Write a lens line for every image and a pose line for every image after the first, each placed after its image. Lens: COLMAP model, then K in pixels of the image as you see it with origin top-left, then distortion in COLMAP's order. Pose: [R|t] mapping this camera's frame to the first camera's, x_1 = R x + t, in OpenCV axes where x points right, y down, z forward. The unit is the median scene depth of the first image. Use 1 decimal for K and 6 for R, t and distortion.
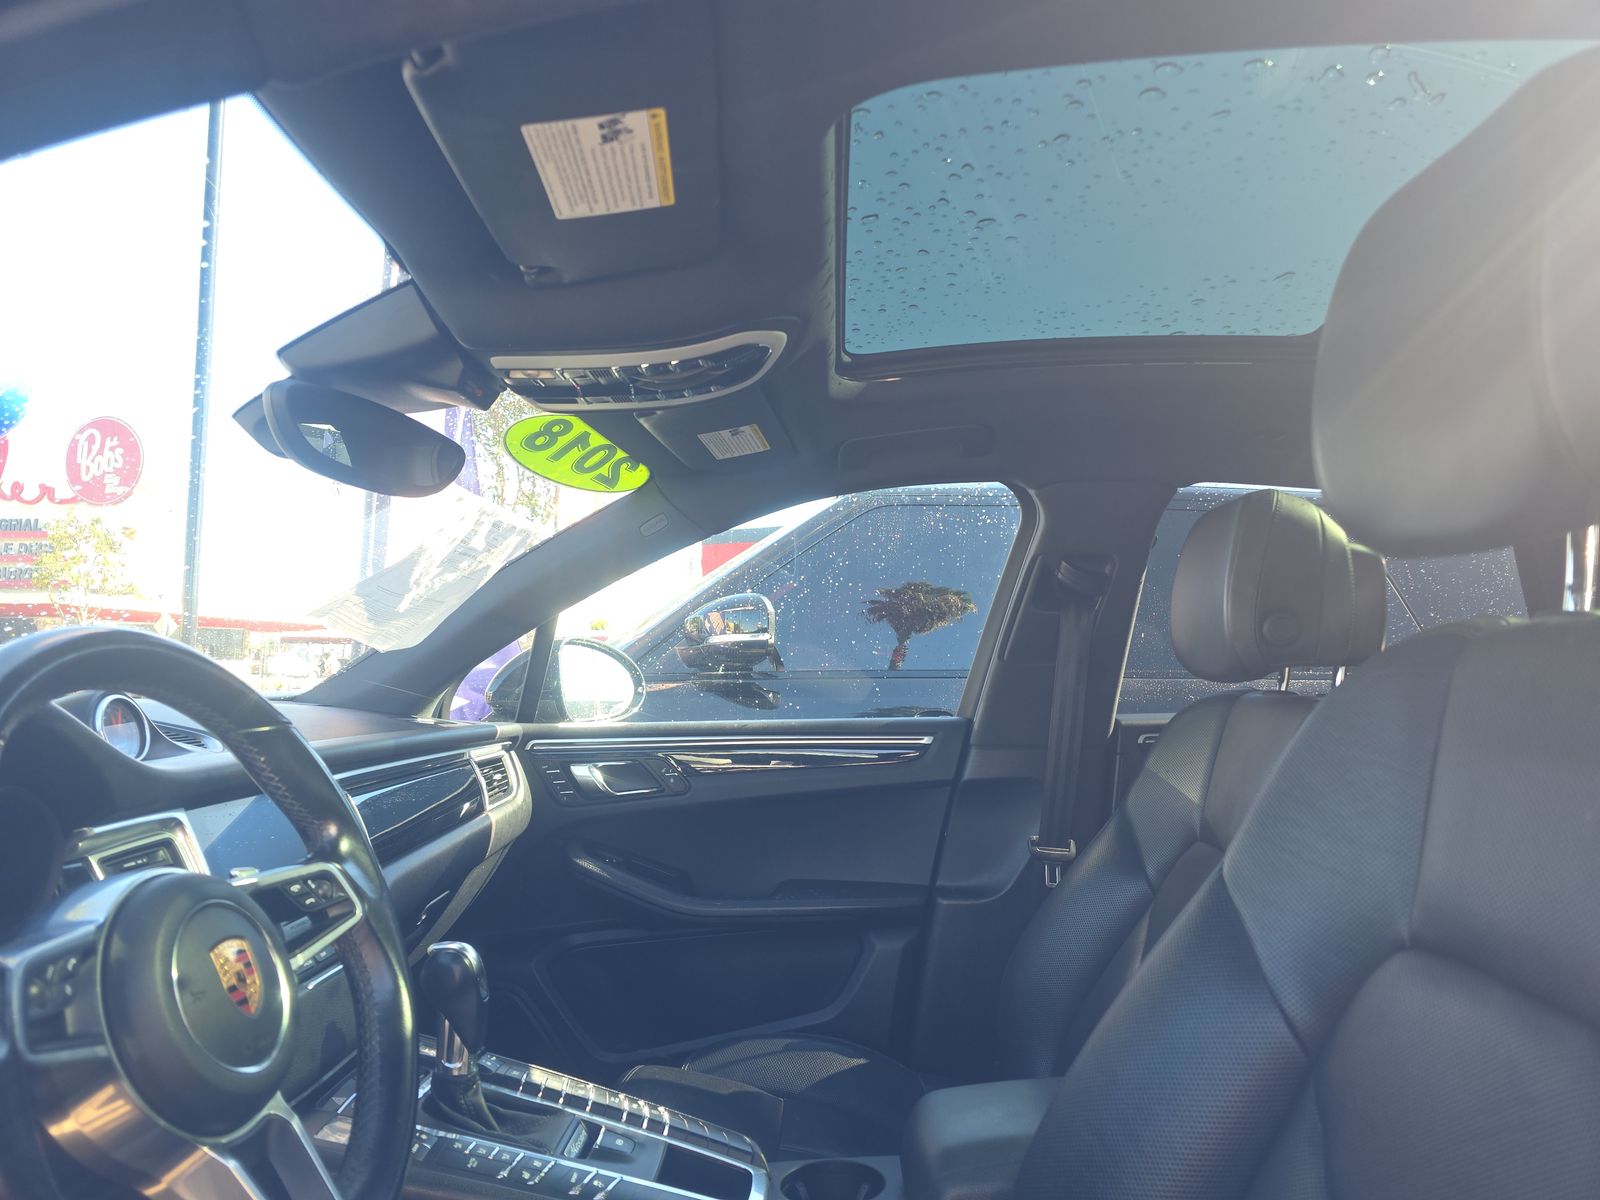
lens RADIAL K [[1048.2, 0, 805.2], [0, 1048.2, 587.3], [0, 0, 1]] dist [0.084355, -0.094058]
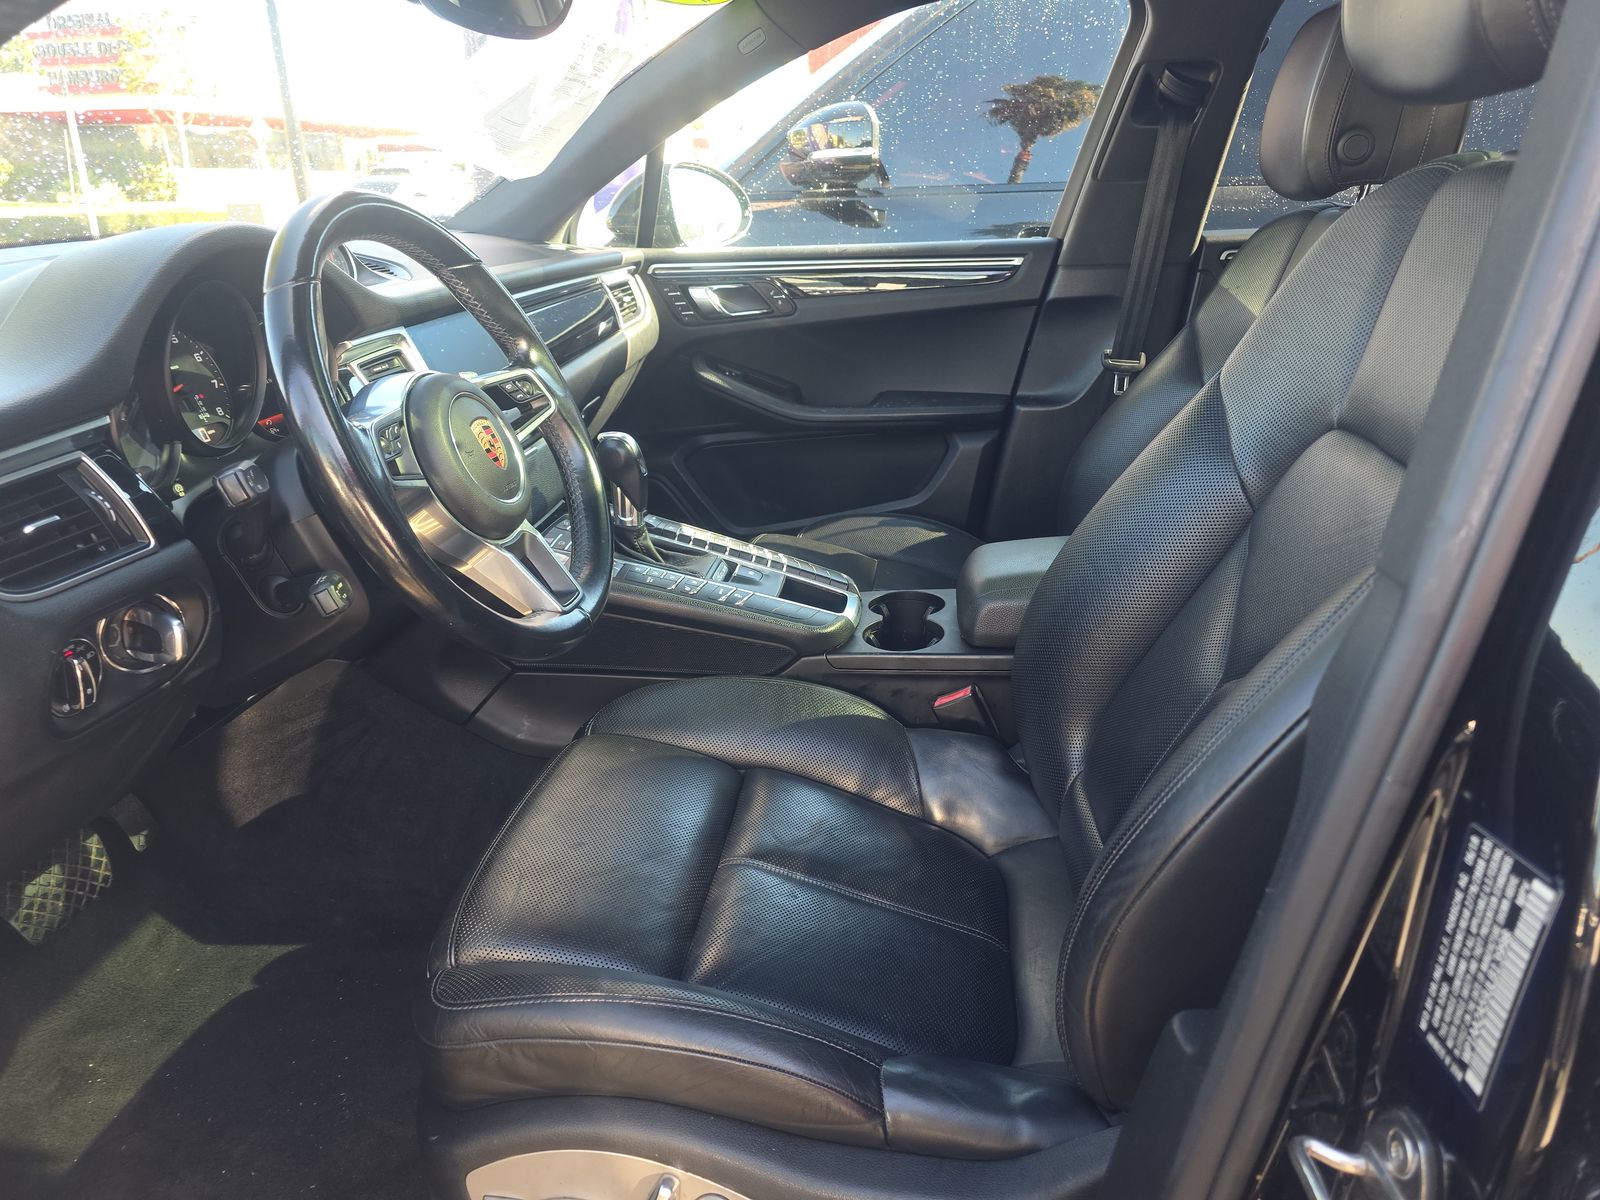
lens RADIAL K [[1048.2, 0, 805.2], [0, 1048.2, 587.3], [0, 0, 1]] dist [0.084355, -0.094058]
pose [[0.994549, 0.020310, -0.102269, 0.020632], [0.026176, 0.900798, 0.433448, -0.028747], [0.100927, -0.433762, 0.895357, -0.129891]]
